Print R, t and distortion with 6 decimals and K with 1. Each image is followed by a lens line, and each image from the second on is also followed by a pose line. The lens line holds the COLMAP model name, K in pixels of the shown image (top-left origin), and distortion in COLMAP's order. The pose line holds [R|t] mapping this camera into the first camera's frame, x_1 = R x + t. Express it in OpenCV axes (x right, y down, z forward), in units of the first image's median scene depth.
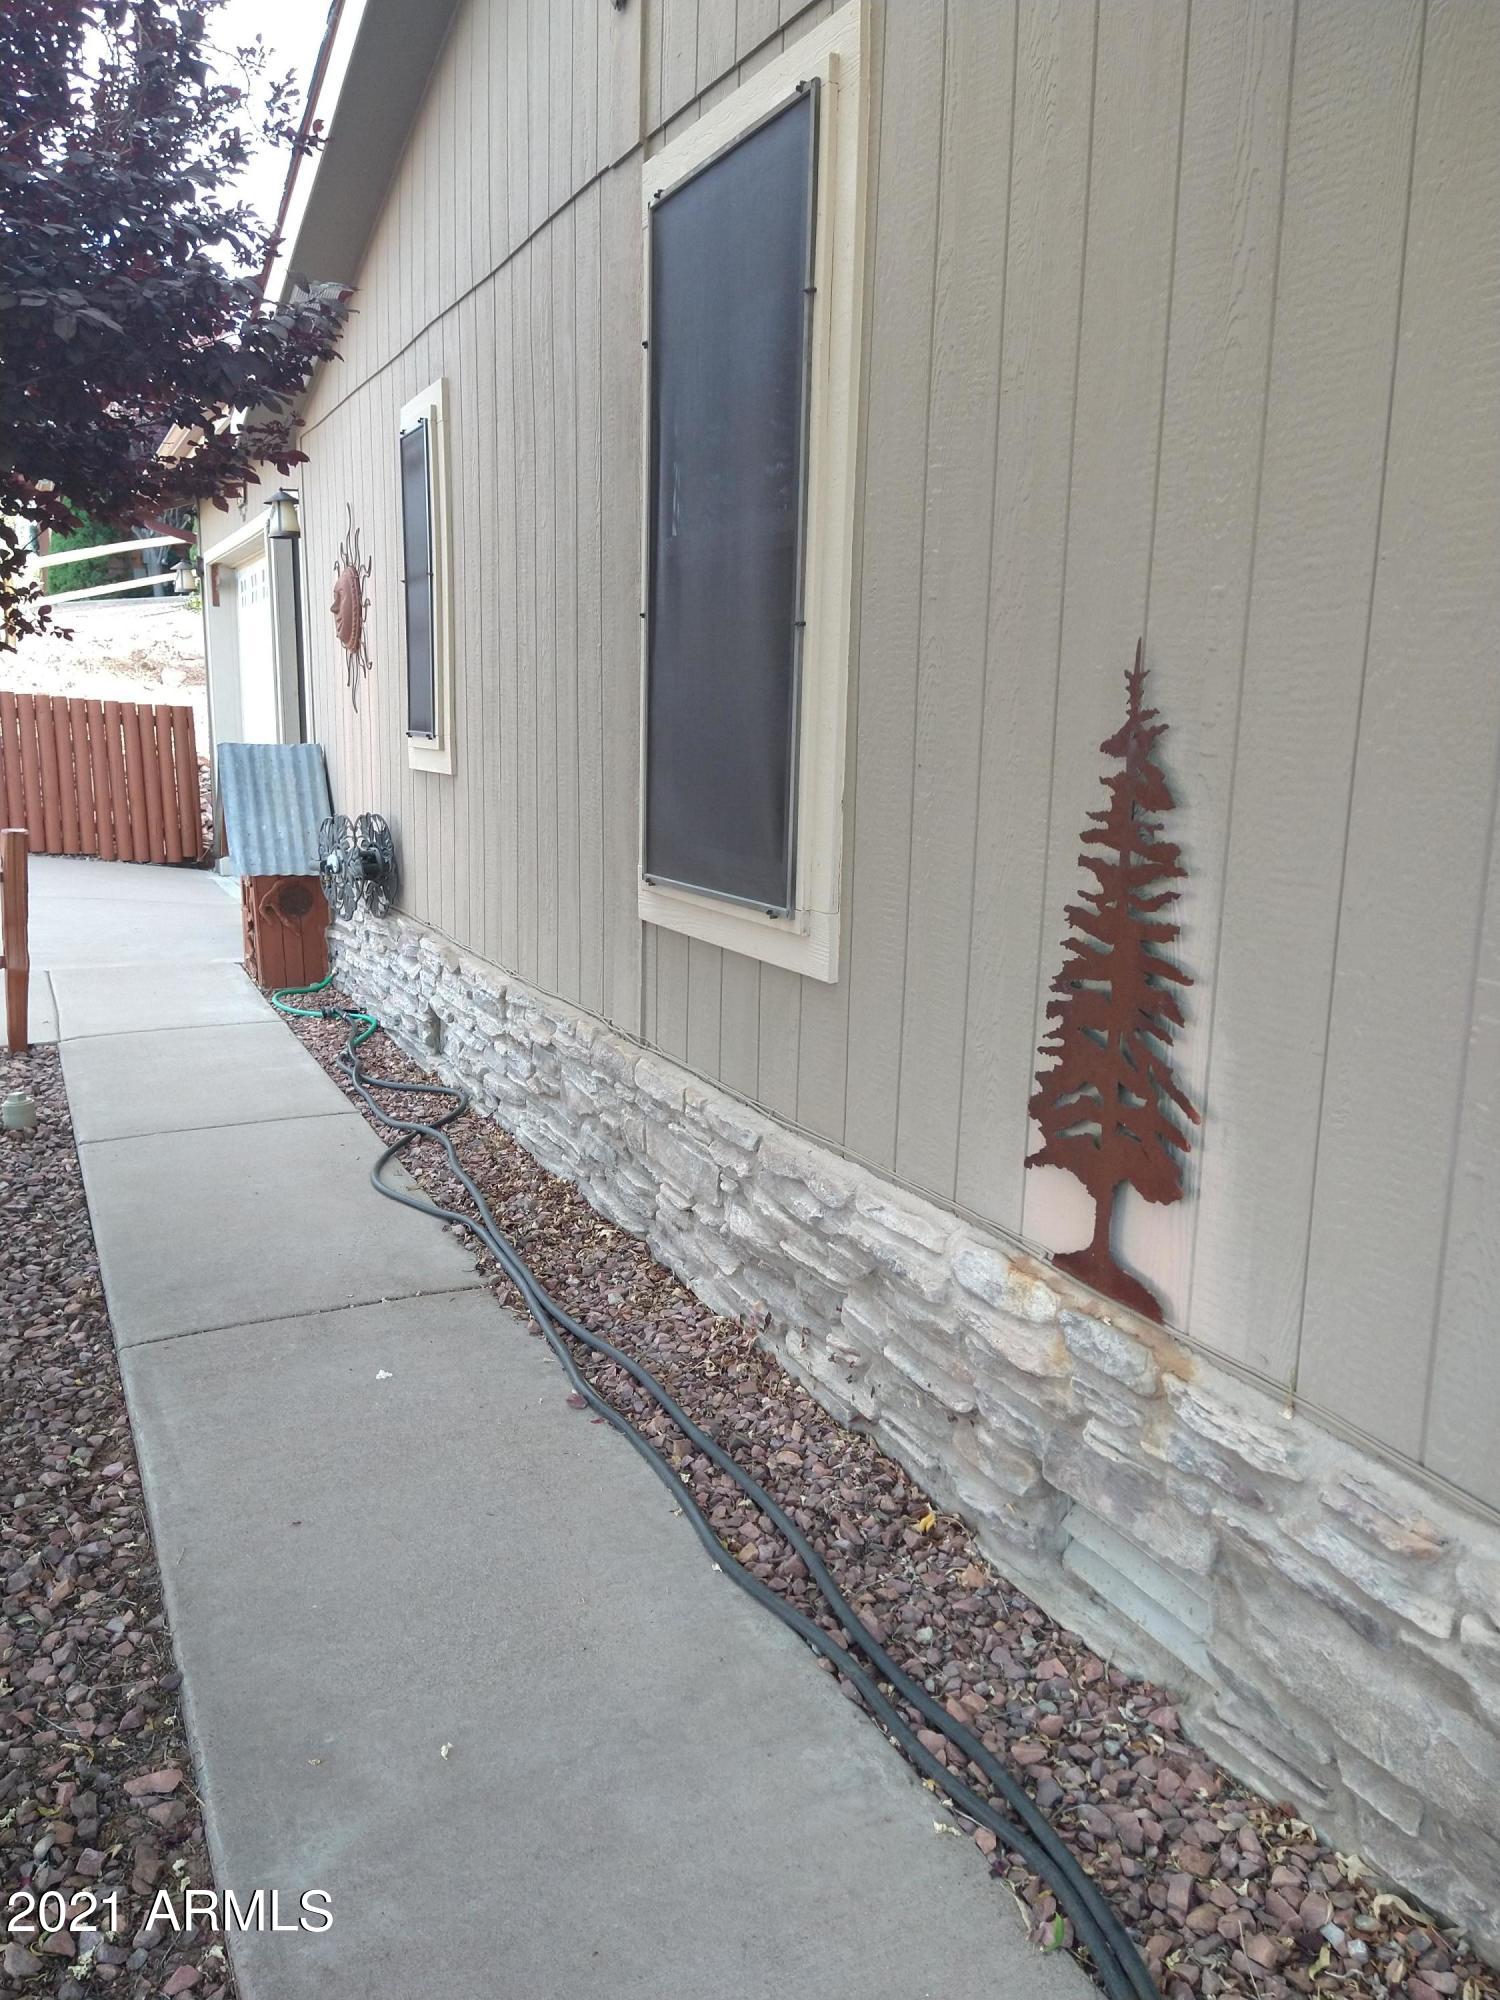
lens RADIAL K [[1492.6, 0, 742.7], [0, 1492.6, 1002.3], [0, 0, 1]] dist [0.112887, -0.163618]
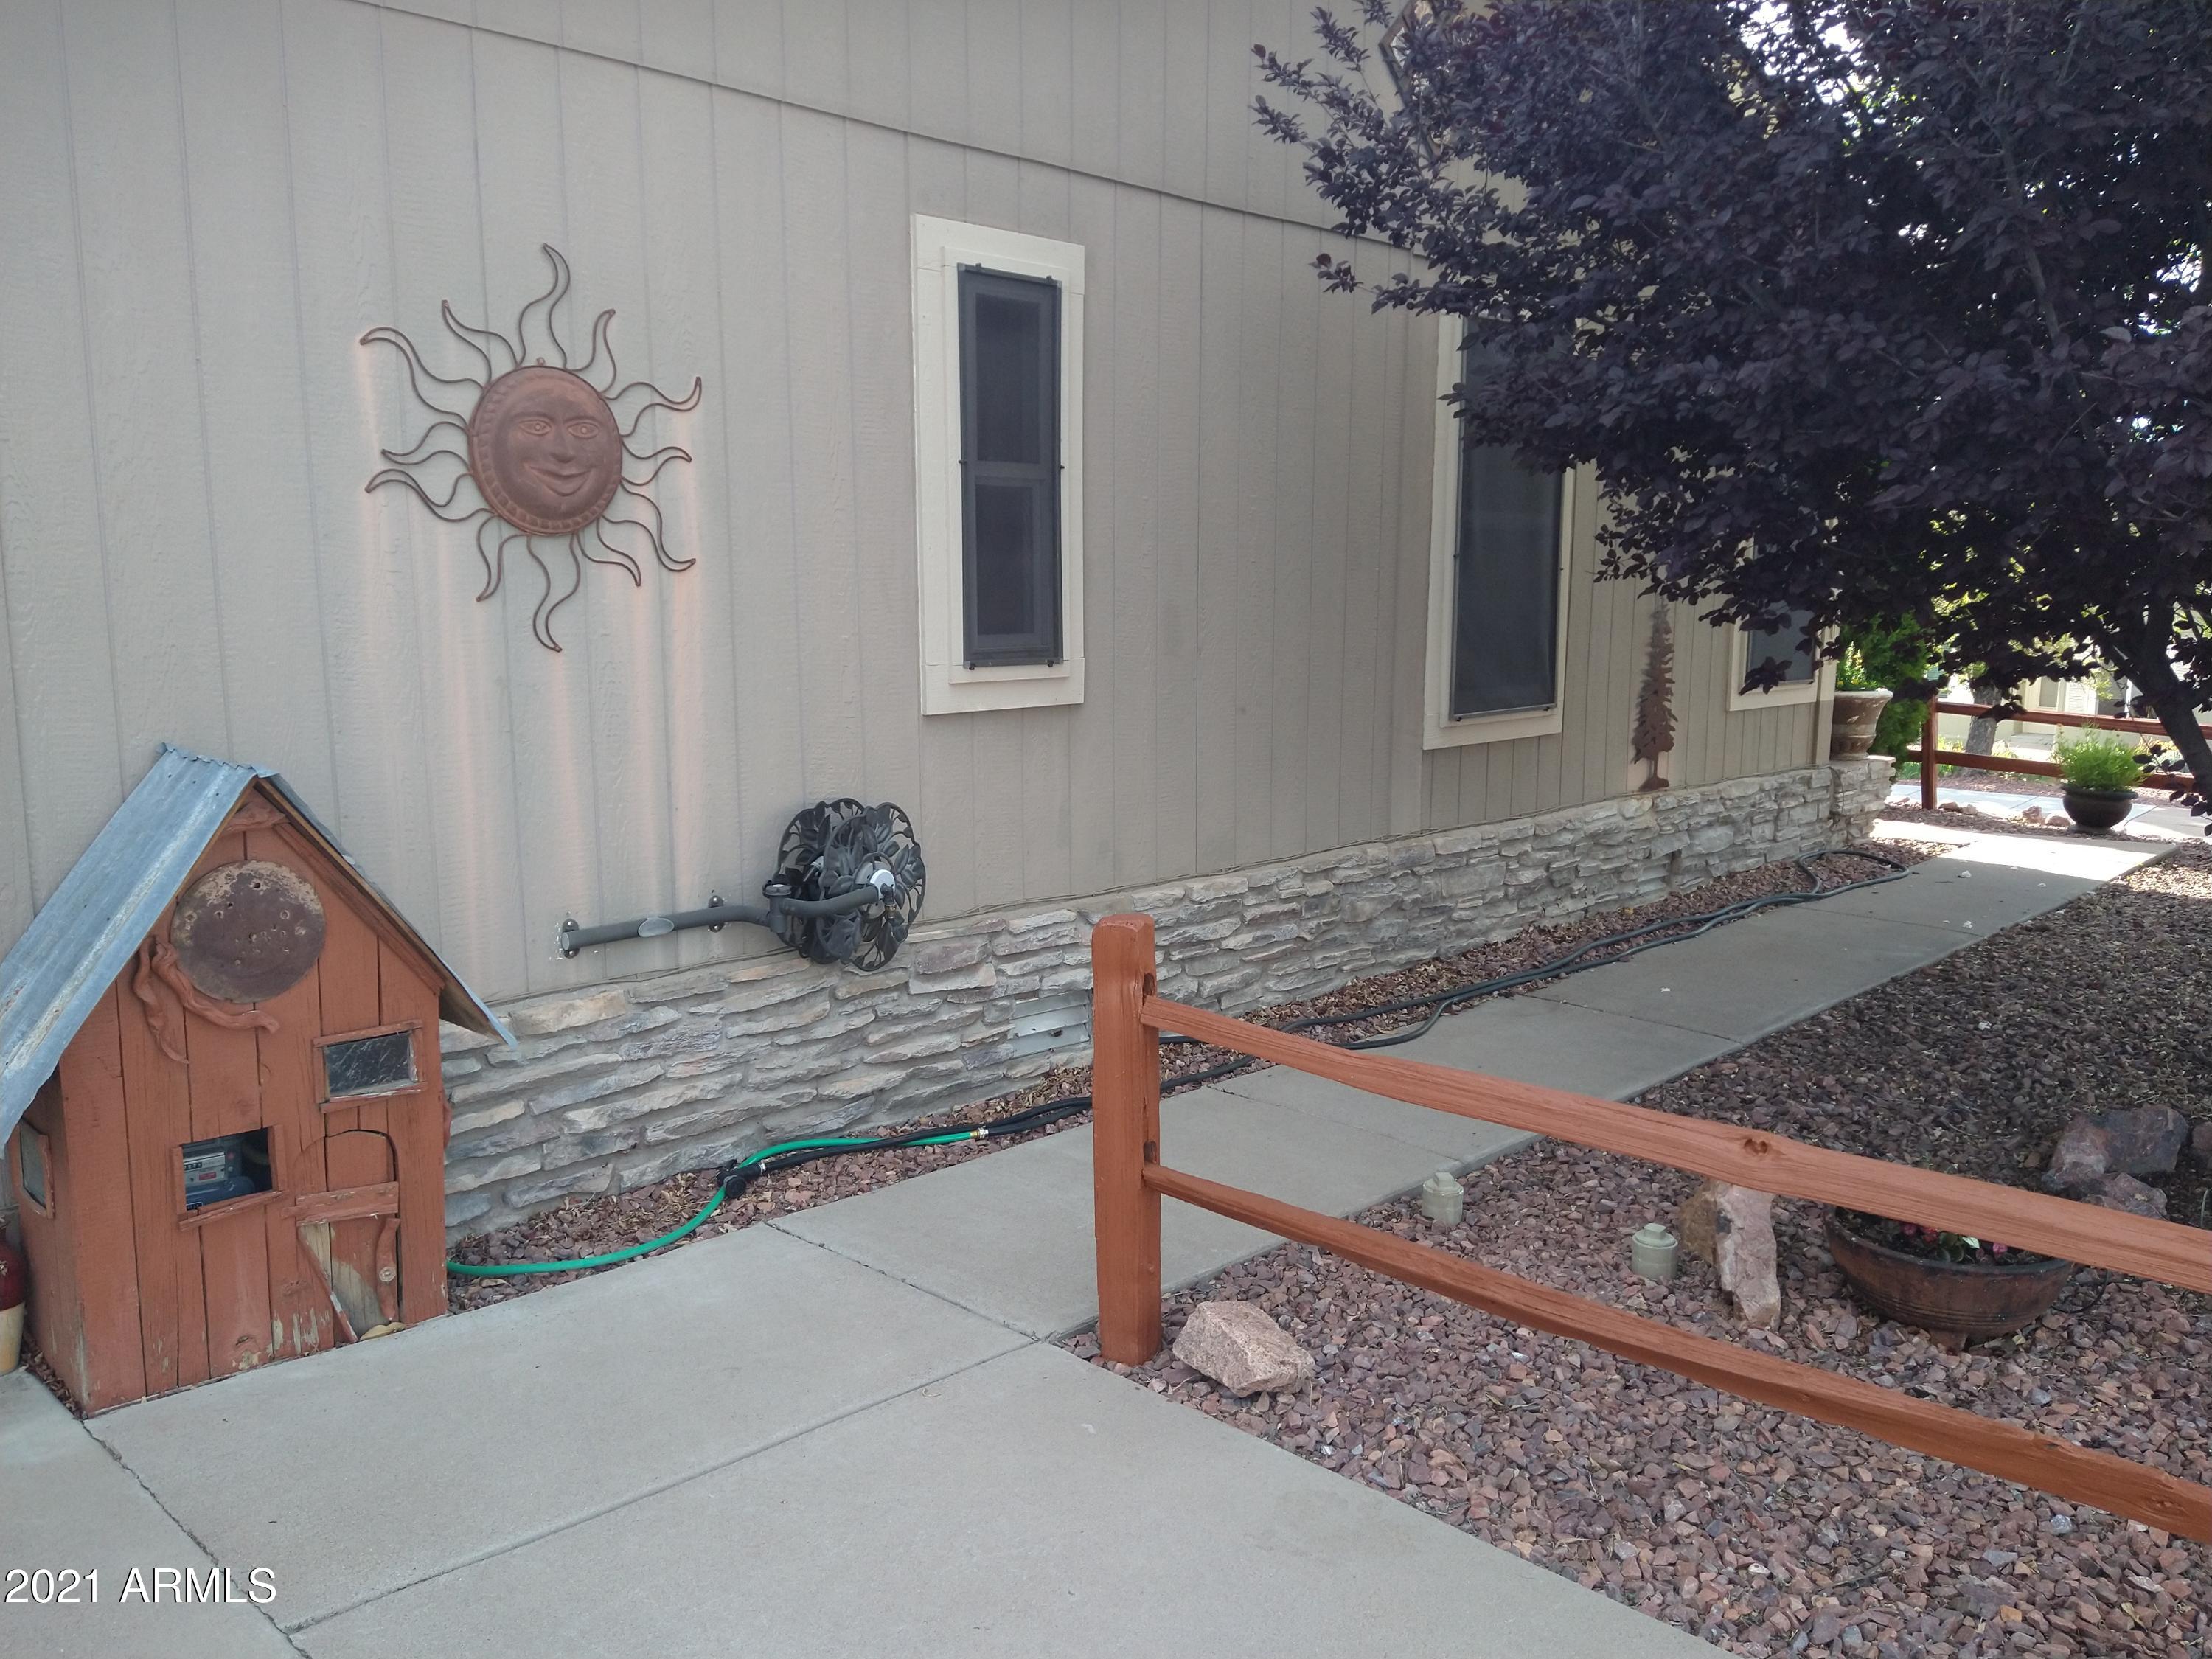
lens RADIAL K [[1729.3, 0, 1102.9], [0, 1729.3, 841.5], [0, 0, 1]] dist [0.128475, -0.197538]
pose [[-0.346524, -0.168979, 0.922696, -0.838940], [0.163543, 0.957693, 0.236808, -0.230861], [-0.923675, 0.232959, -0.304228, 0.977514]]
